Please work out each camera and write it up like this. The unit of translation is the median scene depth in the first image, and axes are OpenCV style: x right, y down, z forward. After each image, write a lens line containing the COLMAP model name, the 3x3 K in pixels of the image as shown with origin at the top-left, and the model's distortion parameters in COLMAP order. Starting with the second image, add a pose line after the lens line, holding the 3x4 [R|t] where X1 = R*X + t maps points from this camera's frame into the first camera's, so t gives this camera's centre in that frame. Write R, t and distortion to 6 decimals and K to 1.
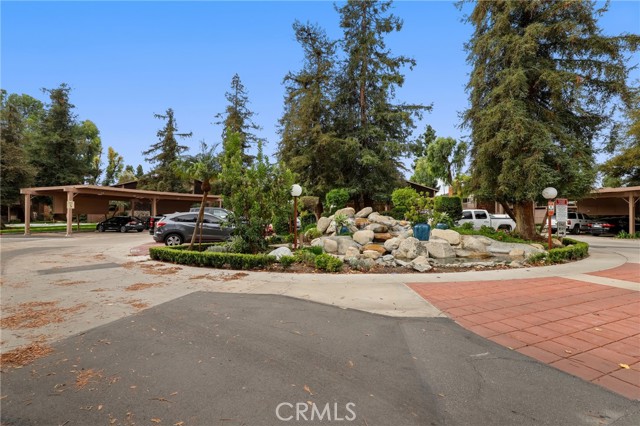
lens RADIAL K [[292.9, 0, 320.4], [0, 292.9, 203.1], [0, 0, 1]] dist [0.061085, -0.000017]
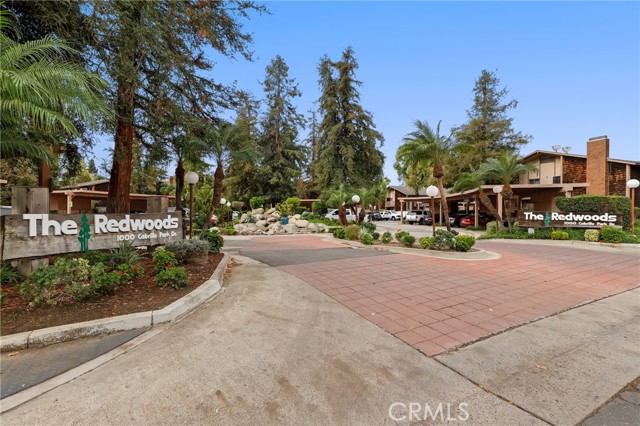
lens RADIAL K [[298.0, 0, 320.3], [0, 298.0, 214.7], [0, 0, 1]] dist [-0.000818, -0.000172]
pose [[0.993042, 0.000872, 0.117759, 0.178983], [-0.006569, 0.998826, 0.047999, -0.025413], [-0.117579, -0.048438, 0.991882, -0.601428]]
